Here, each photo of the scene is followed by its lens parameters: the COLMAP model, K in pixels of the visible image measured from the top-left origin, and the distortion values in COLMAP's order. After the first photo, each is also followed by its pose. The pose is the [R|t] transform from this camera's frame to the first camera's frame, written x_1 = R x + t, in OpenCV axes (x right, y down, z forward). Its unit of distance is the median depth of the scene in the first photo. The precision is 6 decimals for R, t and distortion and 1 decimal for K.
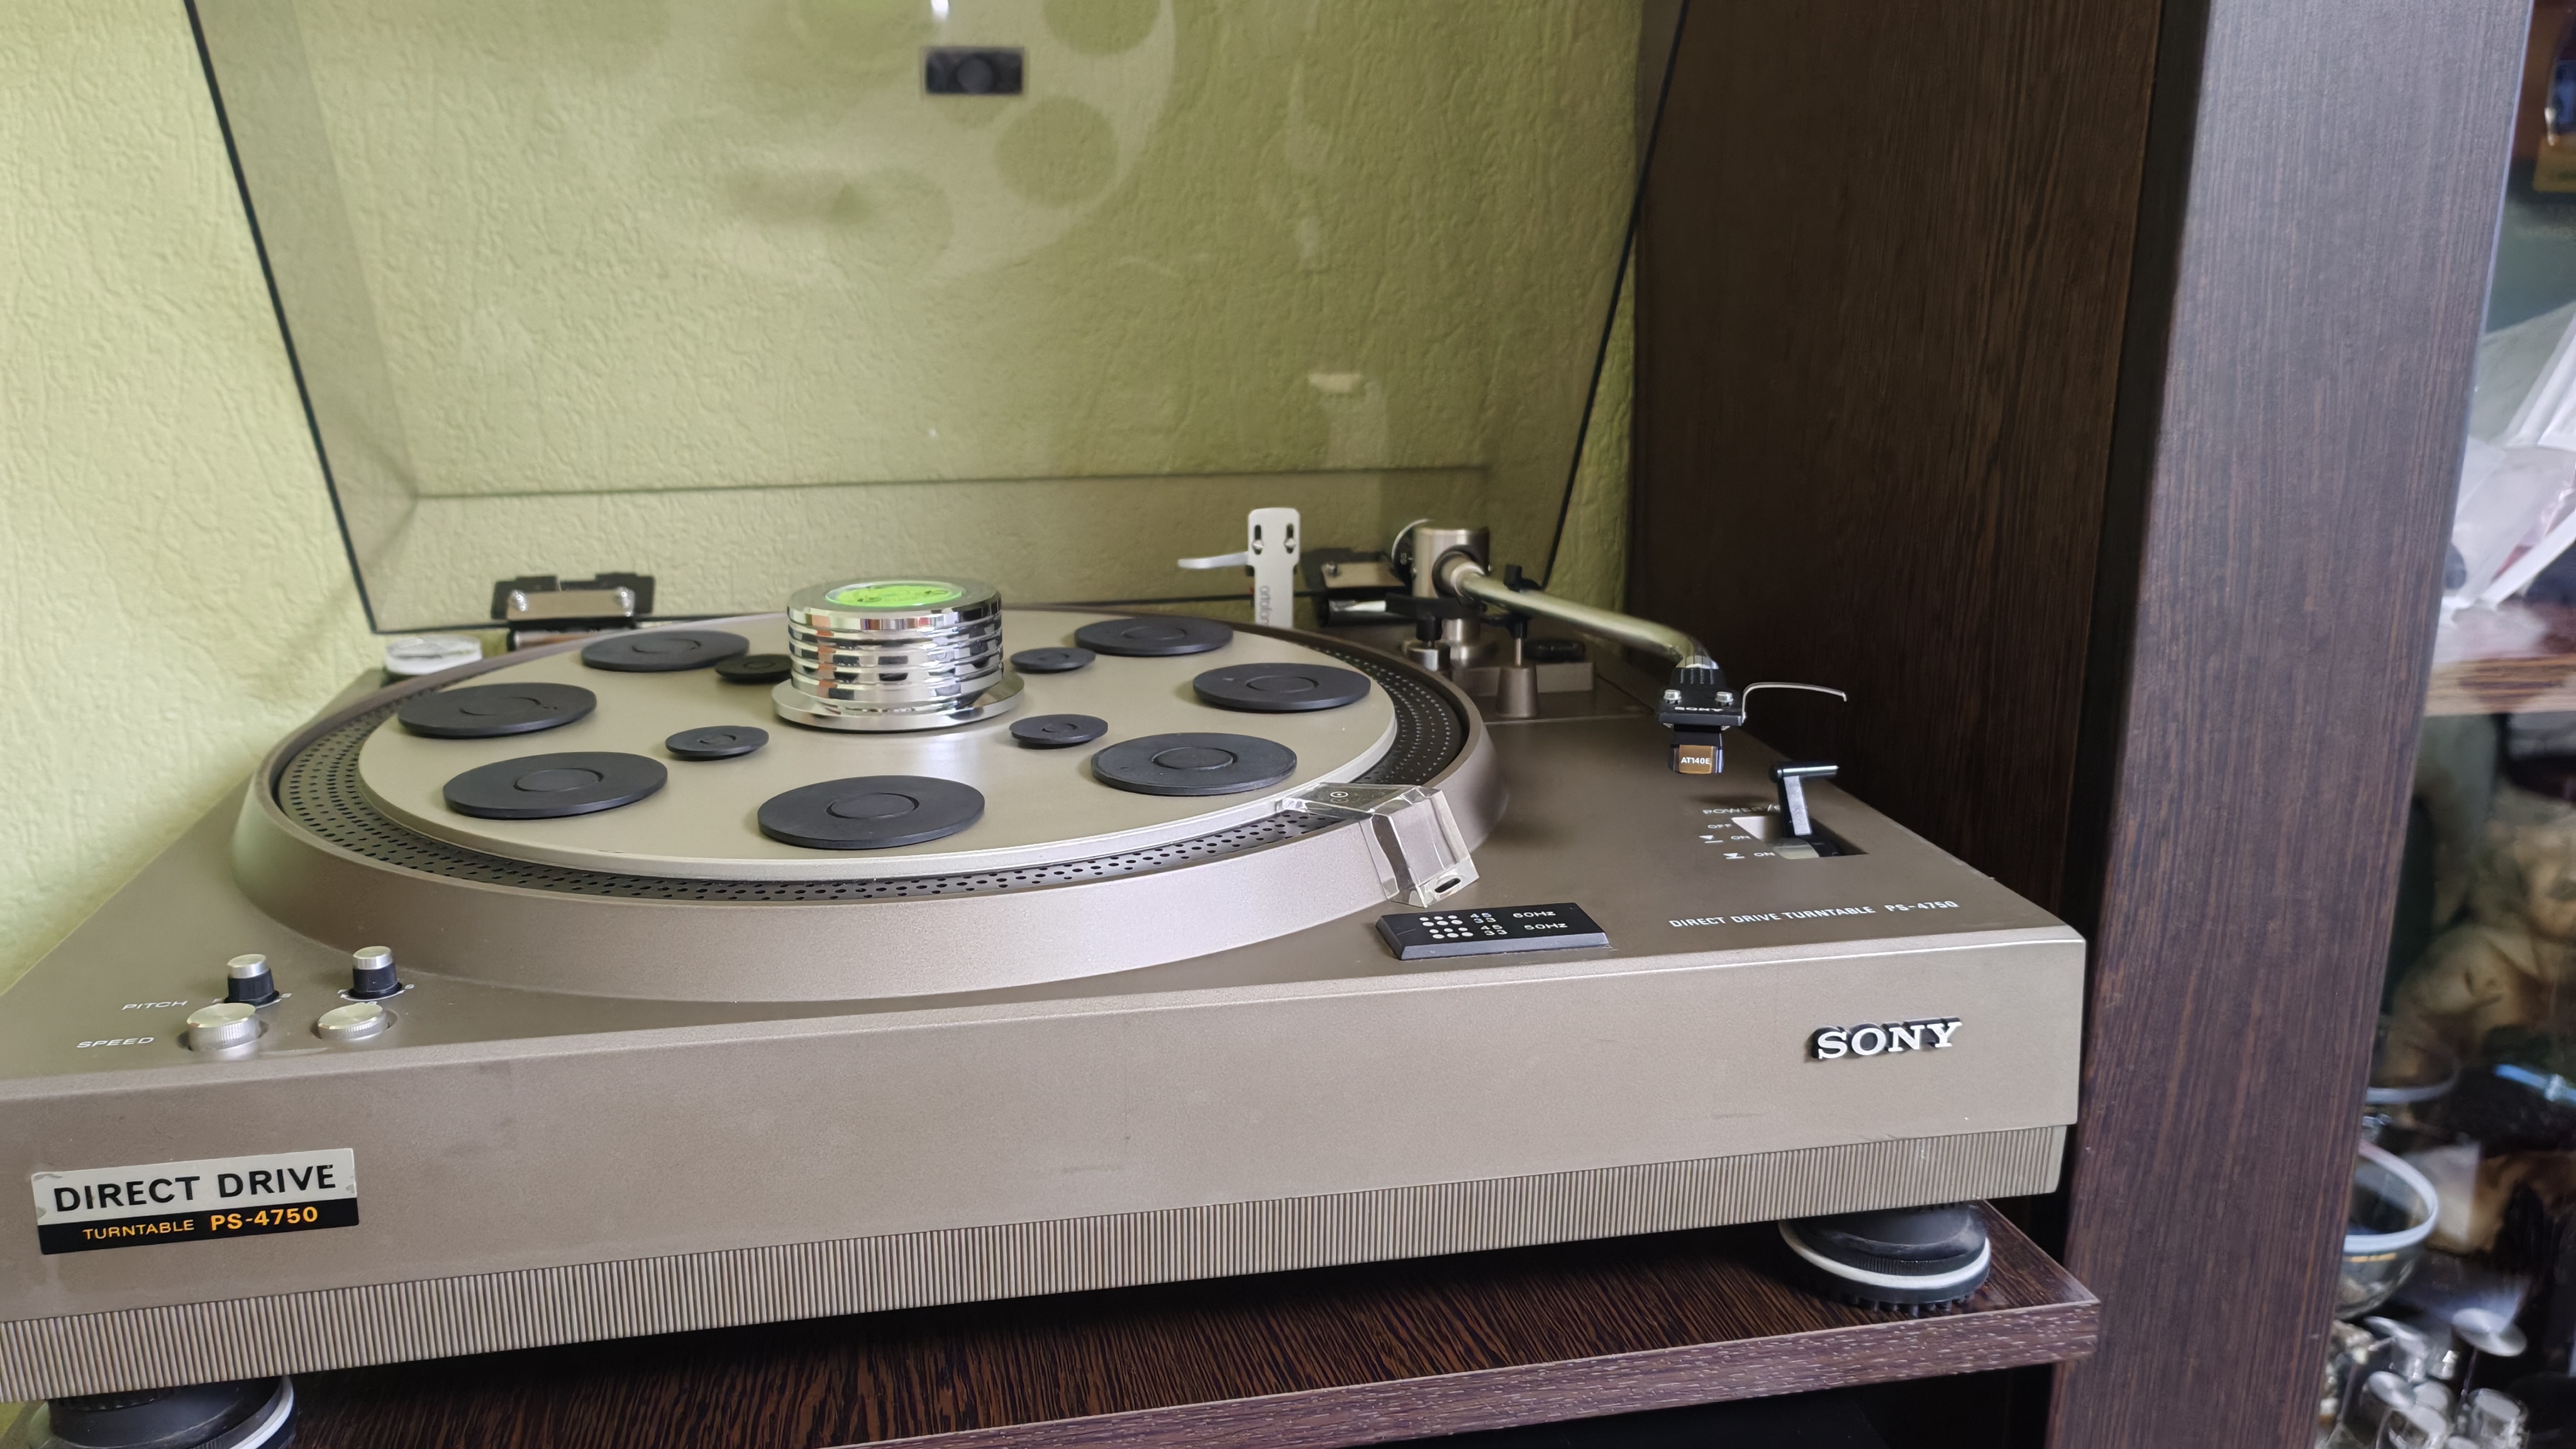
lens RADIAL K [[1948.9, 0, 1288.0], [0, 1948.9, 724.5], [0, 0, 1]] dist [-0.006189, 0.005037]
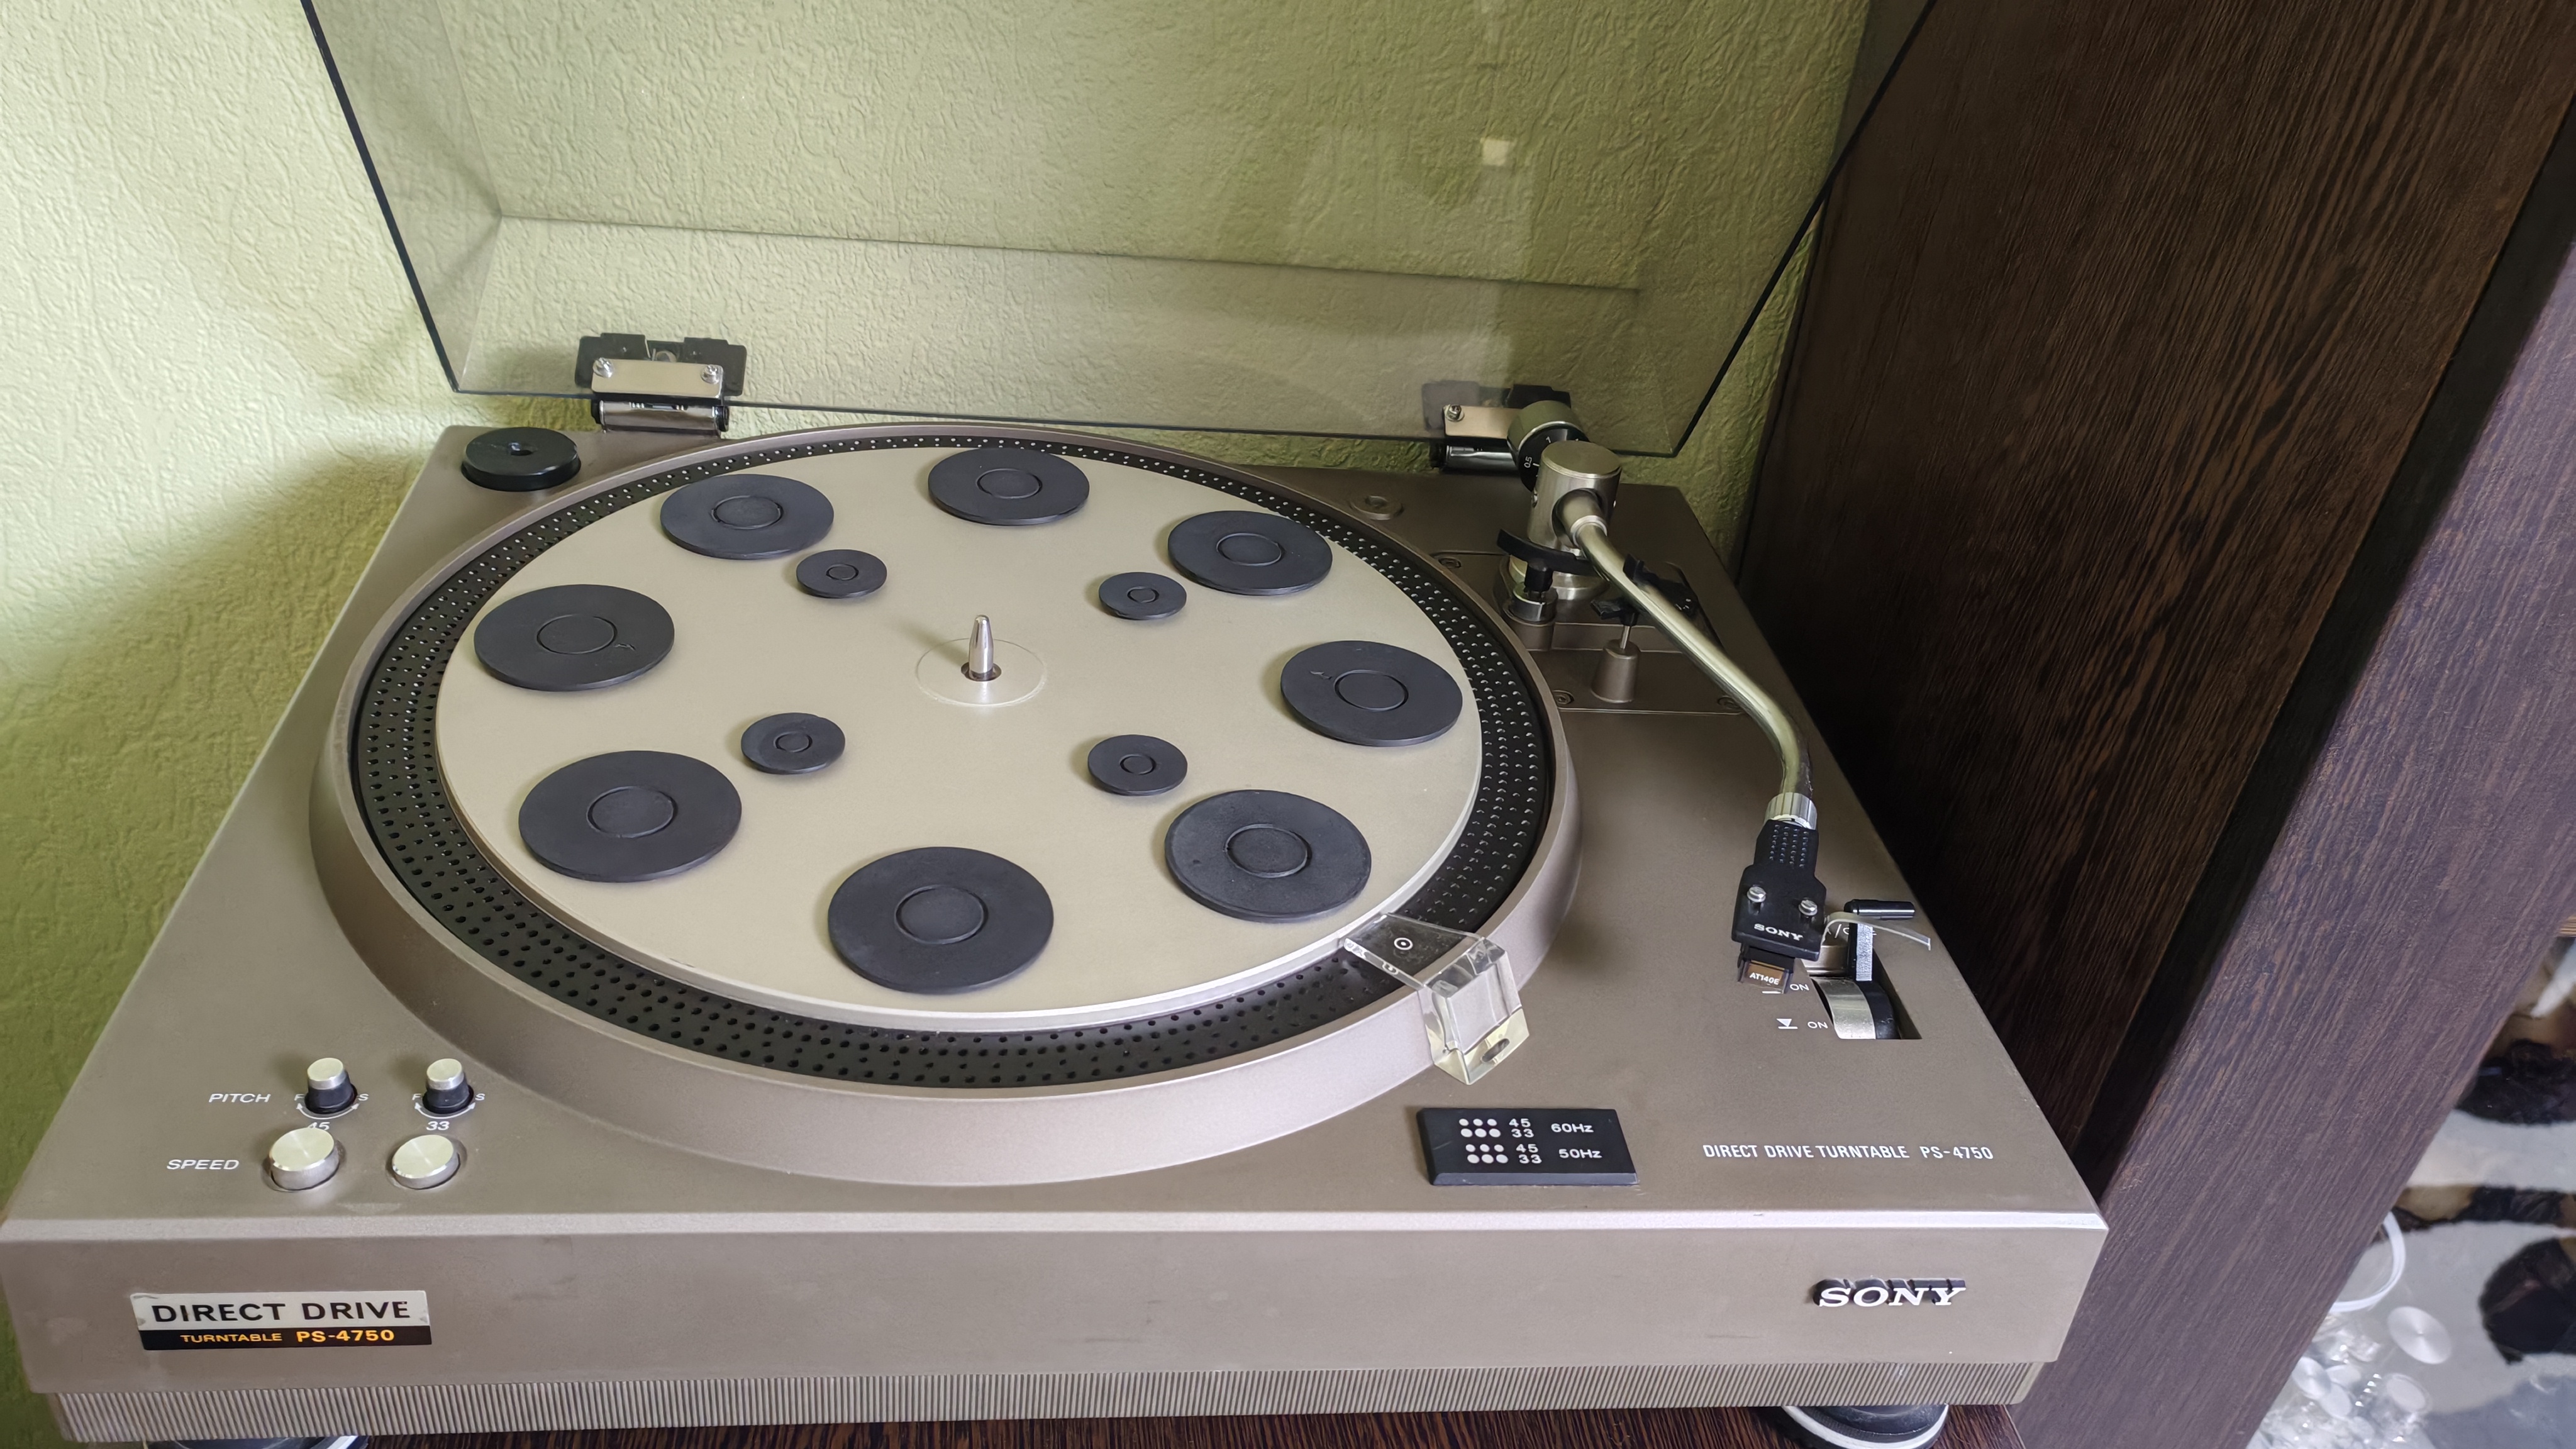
lens RADIAL K [[1937.9, 0, 1292.4], [0, 1937.9, 735.5], [0, 0, 1]] dist [0.002942, -0.003009]
pose [[0.989670, 0.142322, -0.017265, -0.017721], [-0.129317, 0.938184, 0.321073, -0.239842], [0.061893, -0.315523, 0.946897, 0.060275]]
